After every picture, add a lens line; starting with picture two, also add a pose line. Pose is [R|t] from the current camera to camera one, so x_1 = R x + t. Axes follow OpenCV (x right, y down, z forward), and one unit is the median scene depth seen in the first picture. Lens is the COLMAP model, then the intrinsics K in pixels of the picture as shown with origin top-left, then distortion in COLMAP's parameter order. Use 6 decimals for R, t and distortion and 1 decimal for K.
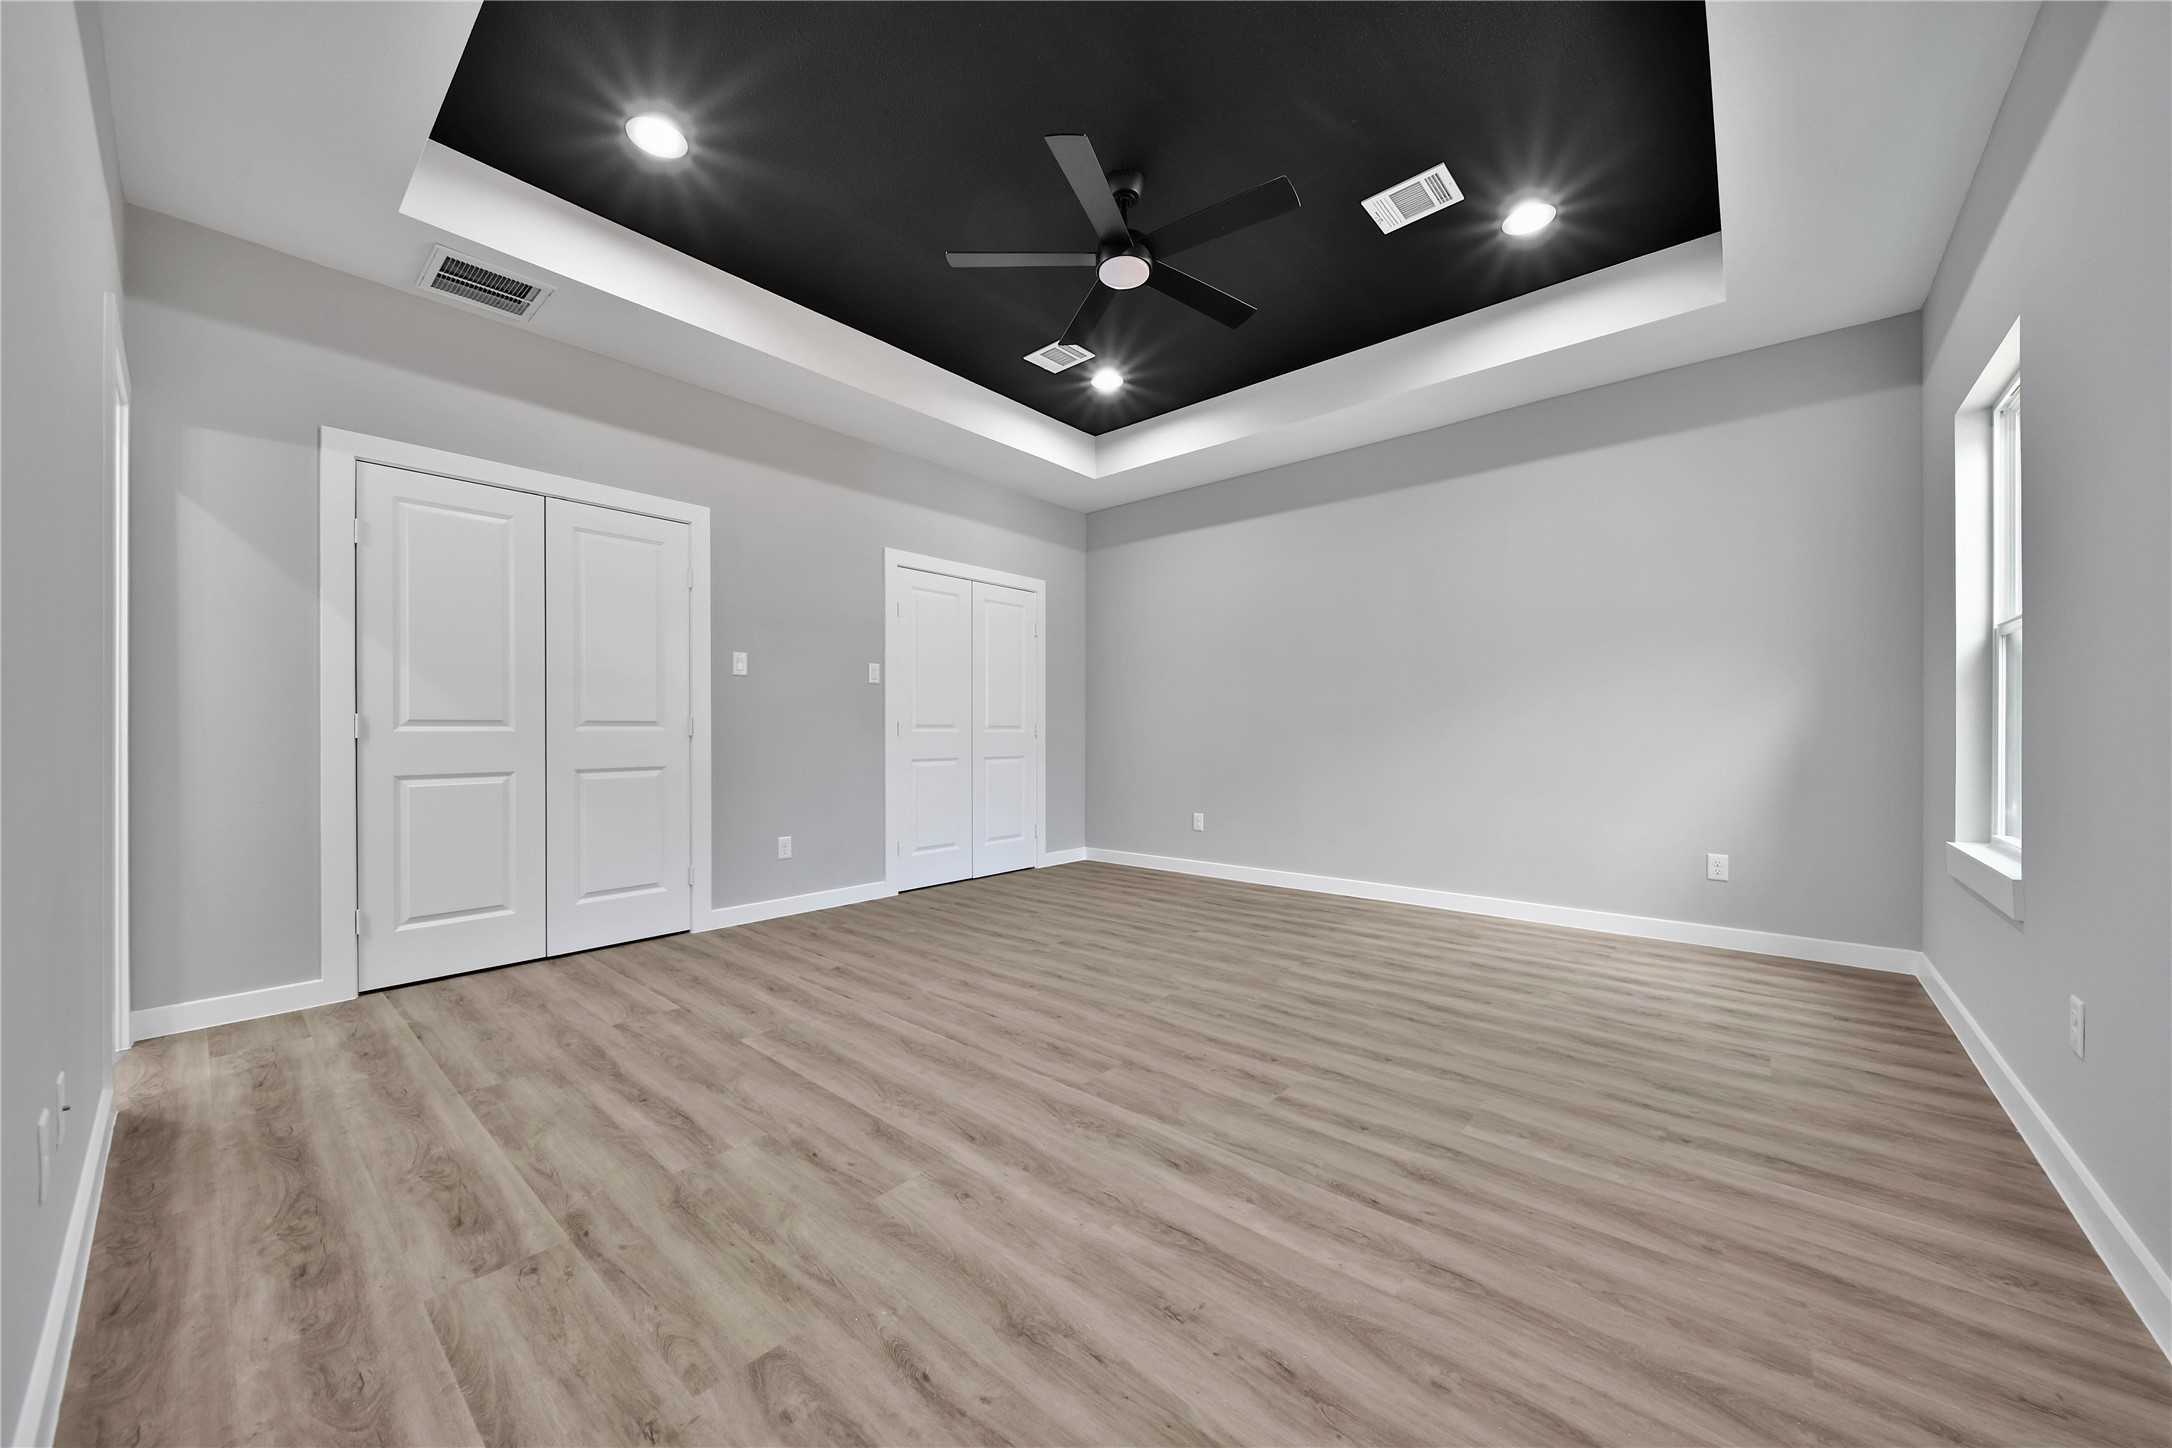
lens RADIAL K [[774.6, 0, 1082.1], [0, 774.6, 729.9], [0, 0, 1]] dist [0.000910, -0.001519]
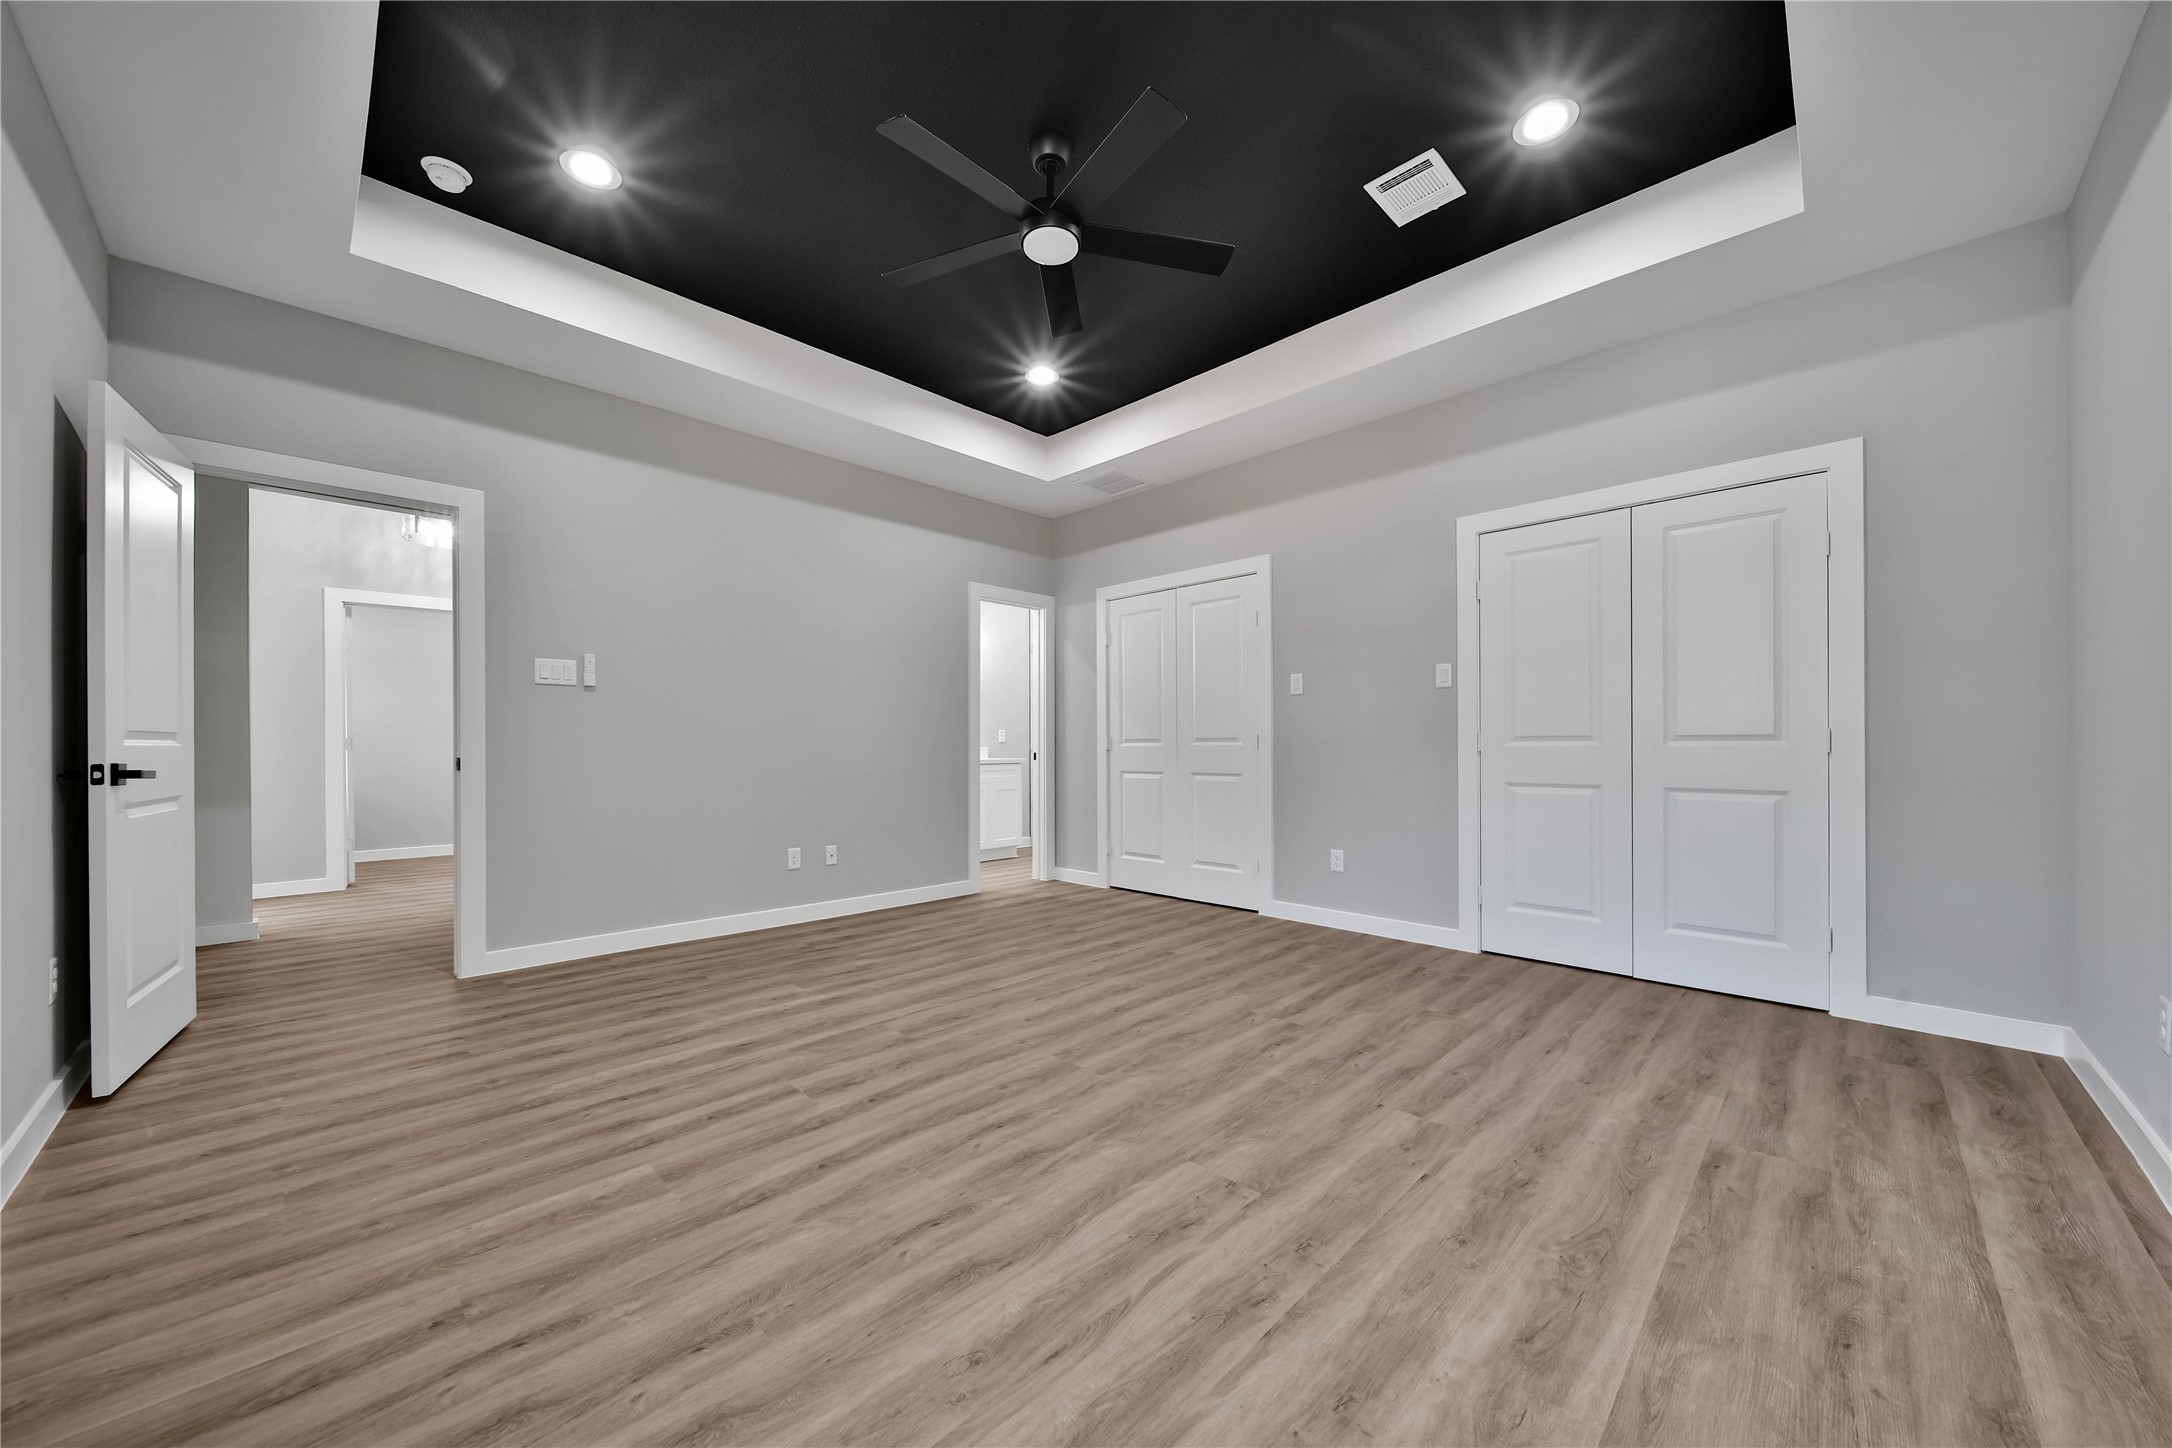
lens RADIAL K [[774.6, 0, 1077.9], [0, 774.6, 737.6], [0, 0, 1]] dist [0.000910, -0.001519]
pose [[-0.071653, -0.009685, -0.997383, 1.033195], [0.003614, 0.999944, -0.009969, -0.000184], [0.997423, -0.004319, -0.071614, 1.167666]]
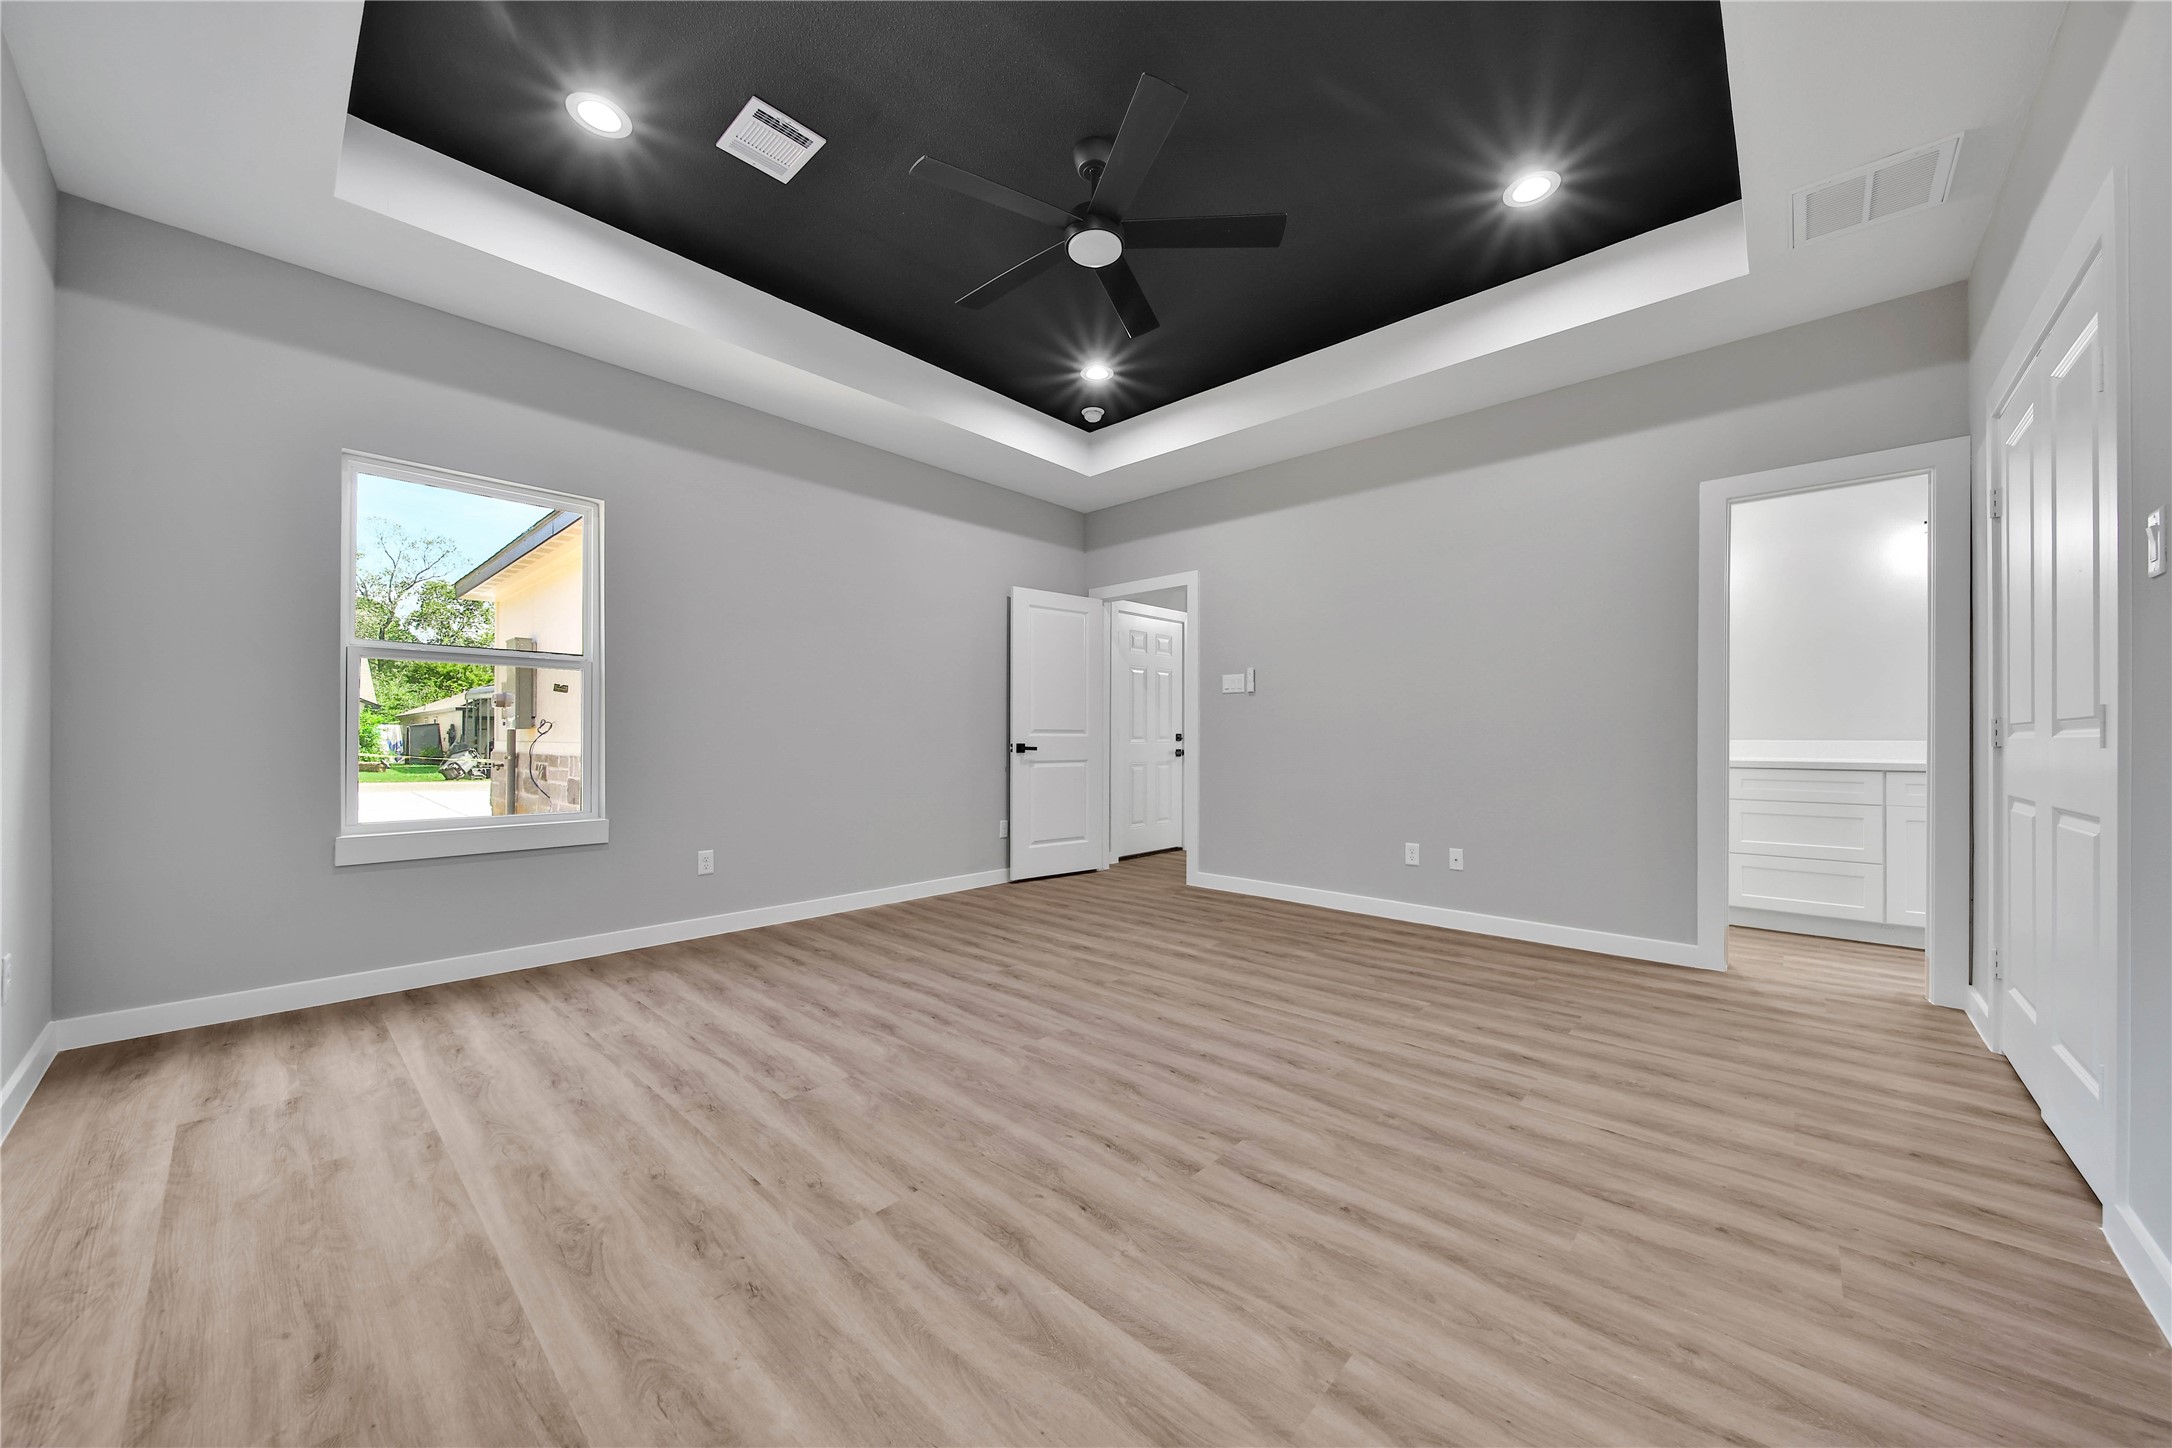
lens RADIAL K [[774.6, 0, 1085.9], [0, 774.6, 726.6], [0, 0, 1]] dist [0.000910, -0.001519]
pose [[-0.999474, -0.001533, 0.032394, 0.035508], [-0.002039, 0.999876, -0.015601, 0.003706], [-0.032366, -0.015659, -0.999353, 2.067396]]
